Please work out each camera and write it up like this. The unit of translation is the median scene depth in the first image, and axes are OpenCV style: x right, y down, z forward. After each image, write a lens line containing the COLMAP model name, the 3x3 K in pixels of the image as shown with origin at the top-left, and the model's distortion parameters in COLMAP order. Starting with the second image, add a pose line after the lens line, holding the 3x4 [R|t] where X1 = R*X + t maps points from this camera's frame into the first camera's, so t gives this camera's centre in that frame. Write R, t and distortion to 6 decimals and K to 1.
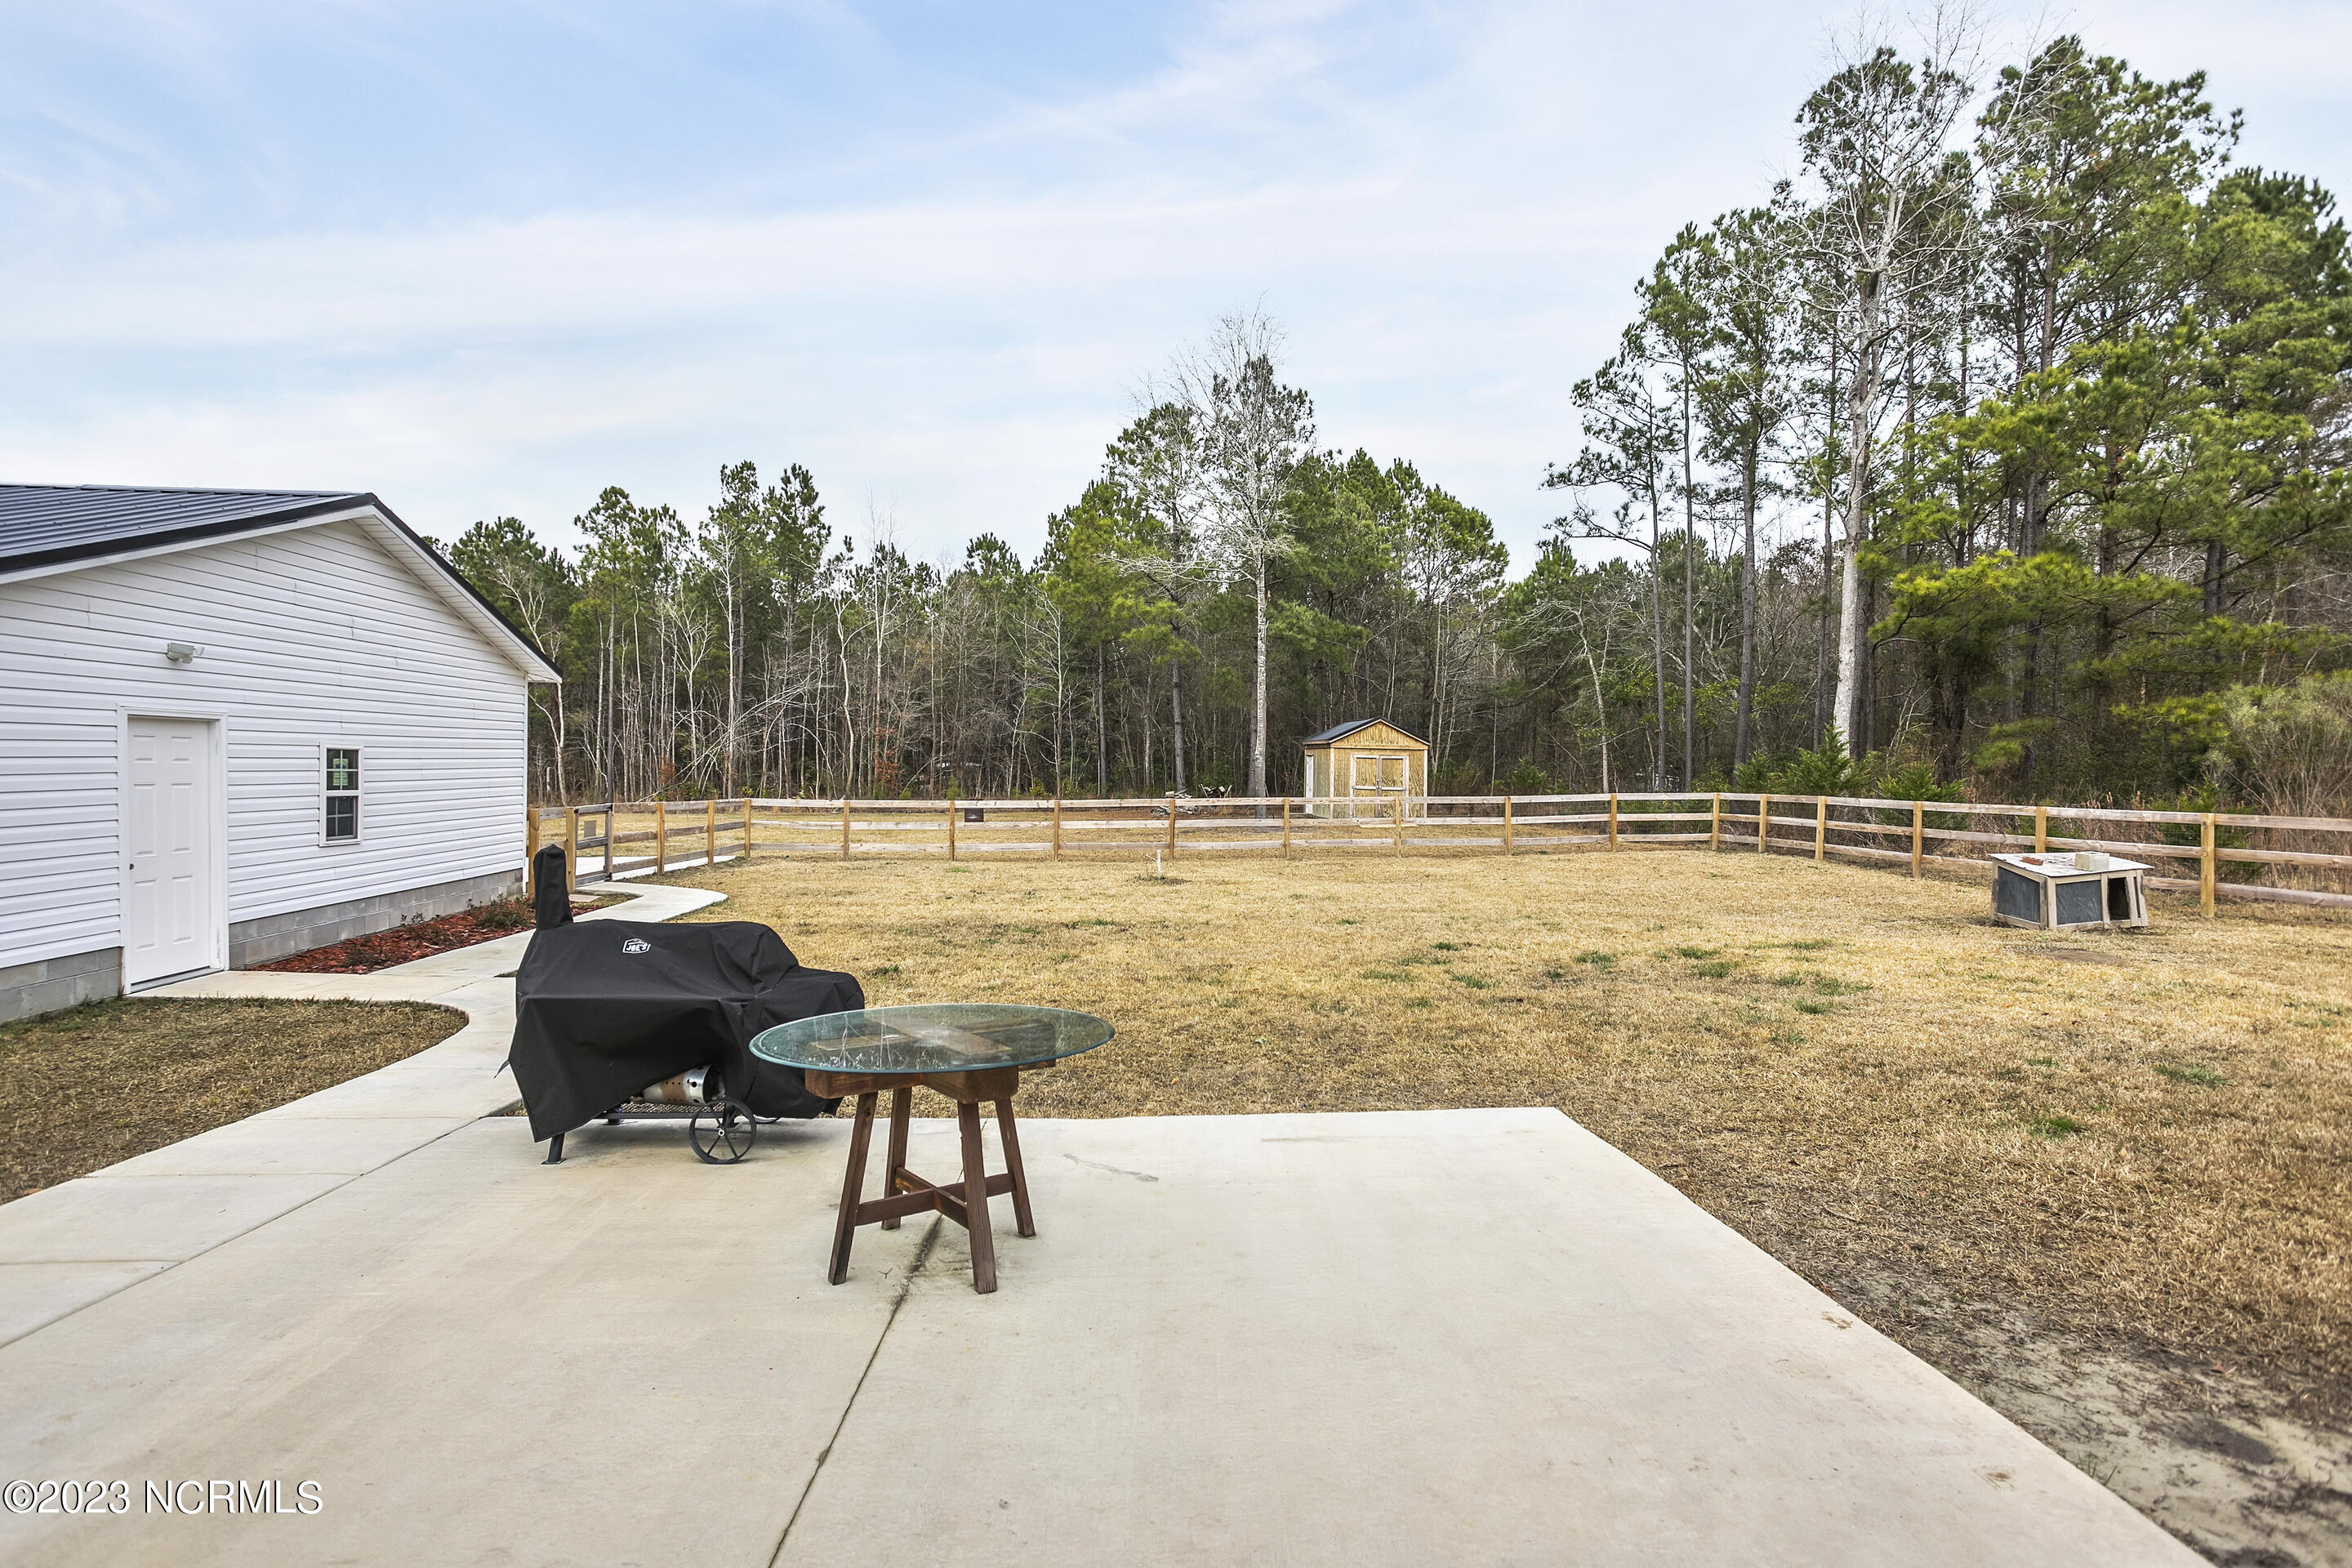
lens RADIAL K [[1140.9, 0, 1166.6], [0, 1140.9, 793.4], [0, 0, 1]] dist [0.001261, 0.003657]
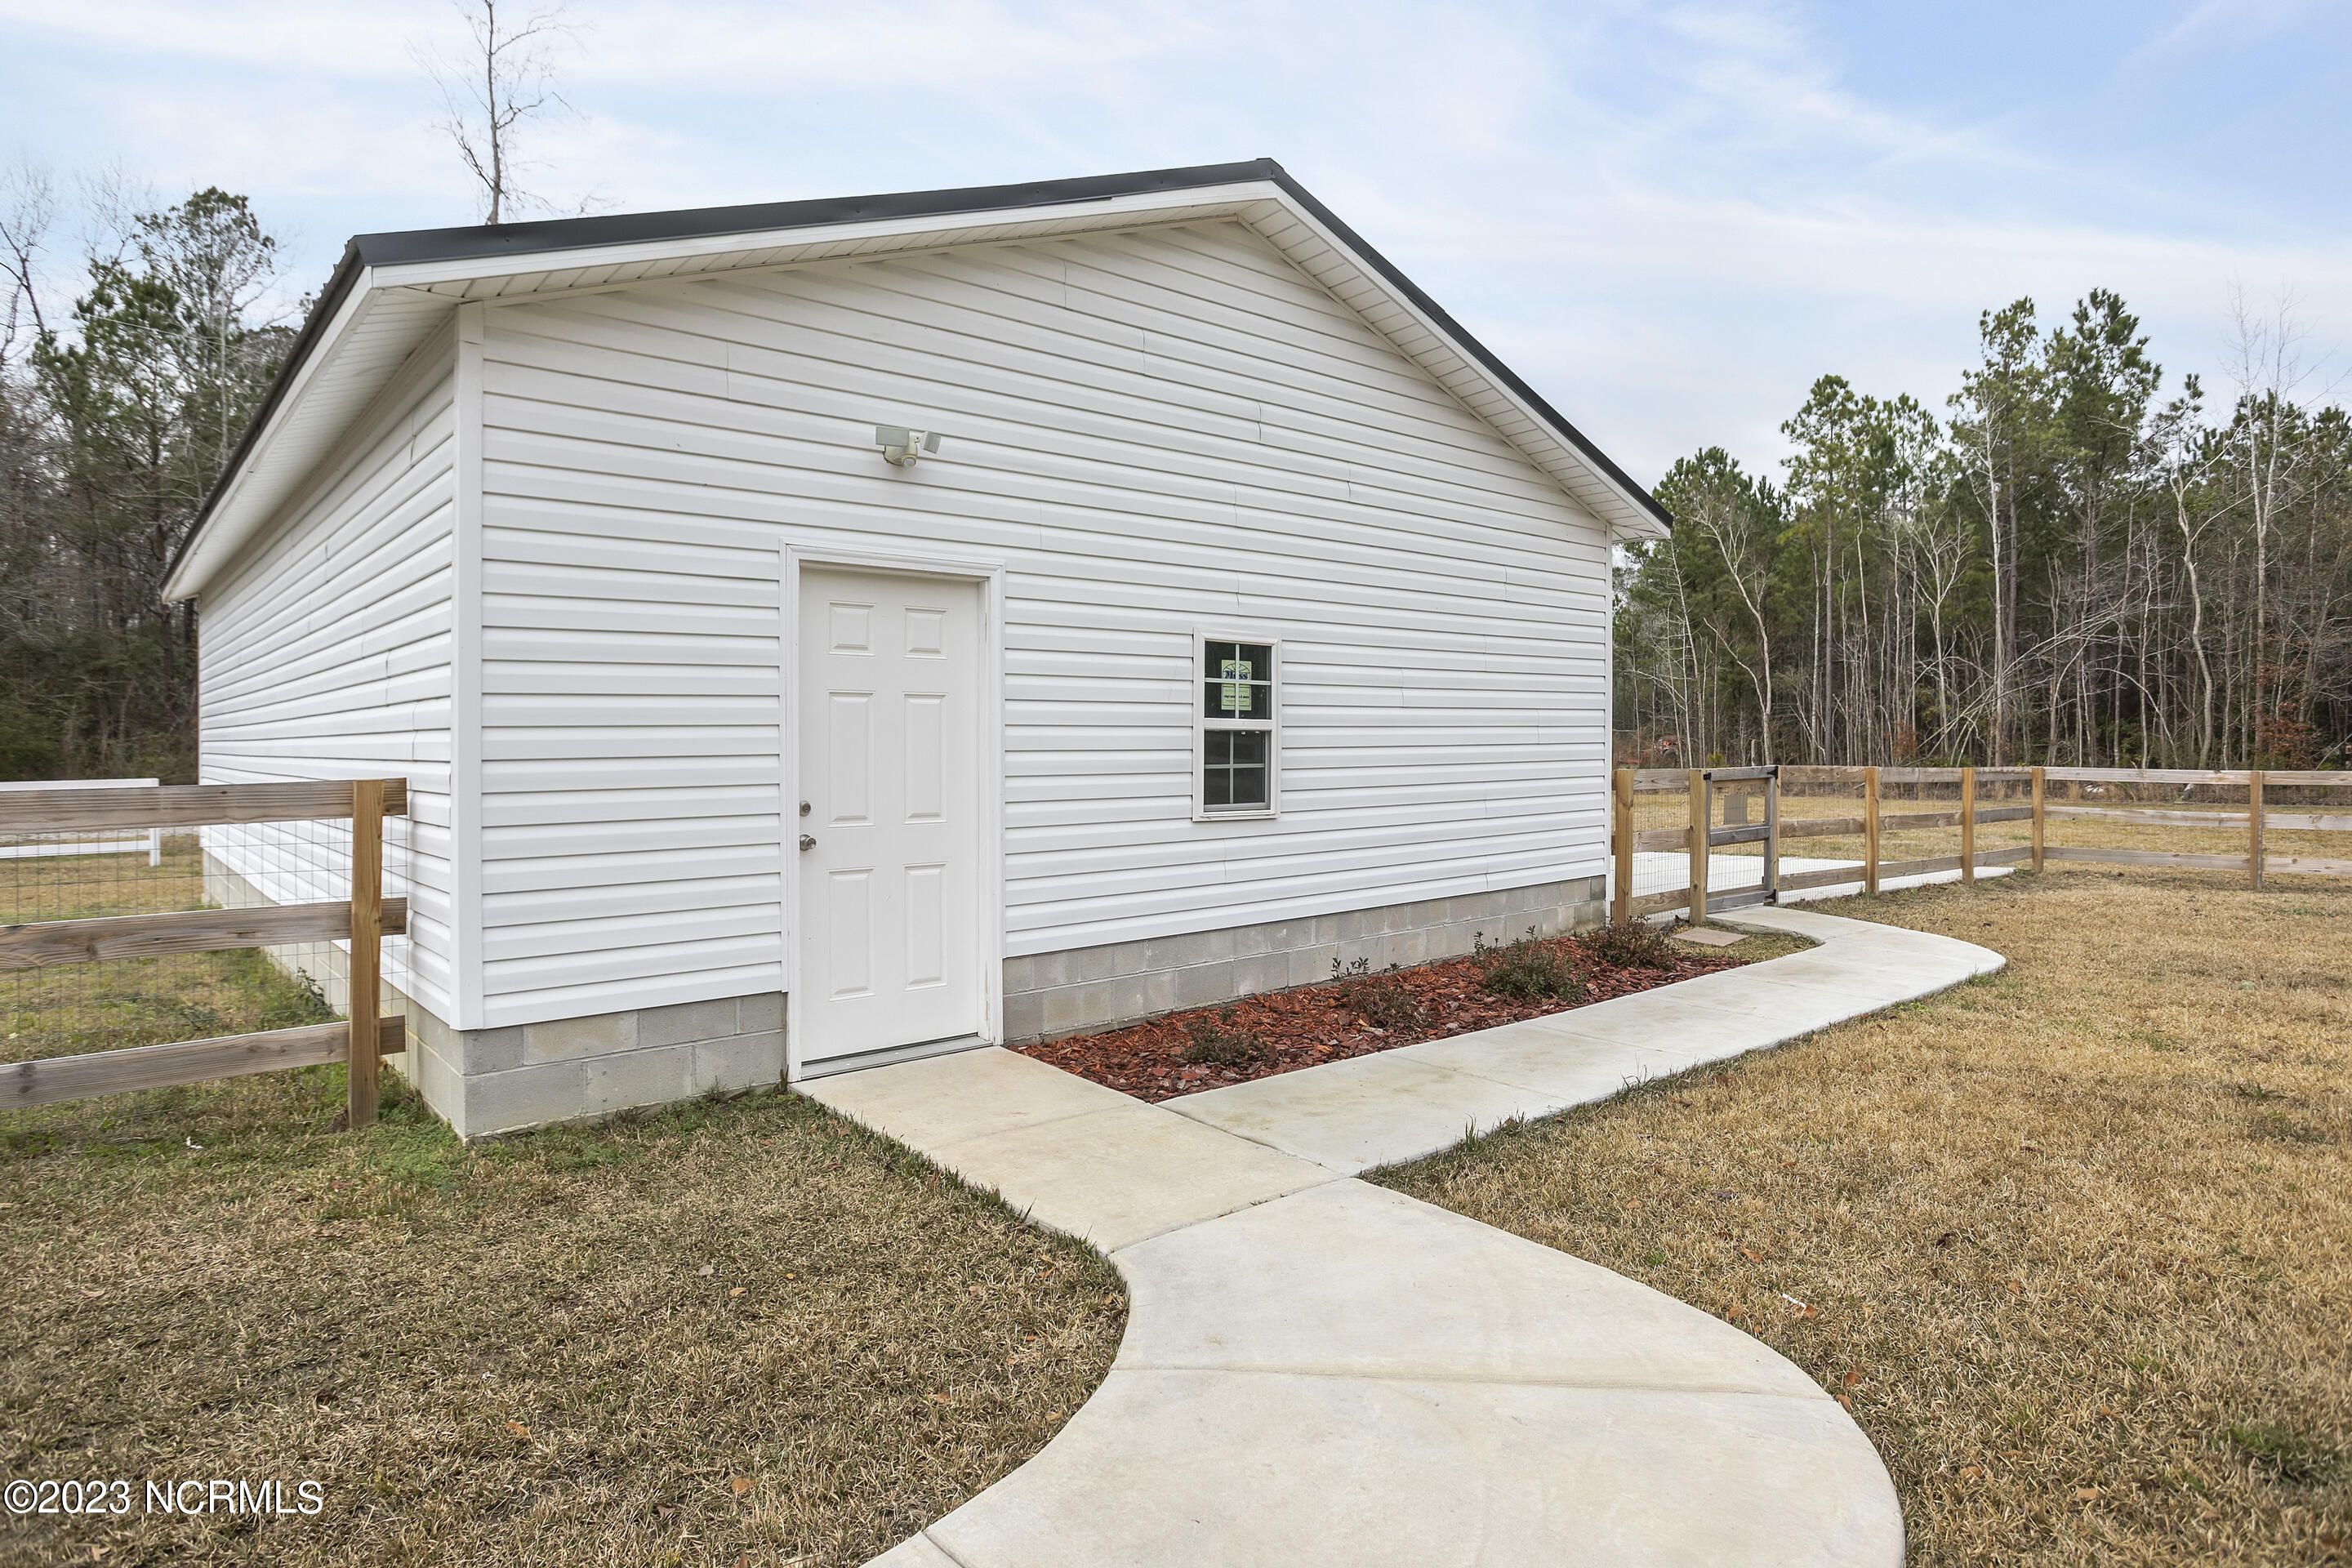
lens RADIAL K [[1286.4, 0, 1207.7], [0, 1286.4, 738.0], [0, 0, 1]] dist [-0.007350, 0.001614]
pose [[0.609735, -0.018127, -0.792398, -0.120209], [-0.007451, 0.999563, -0.028600, 0.011774], [0.792570, 0.023343, 0.609334, 0.301910]]
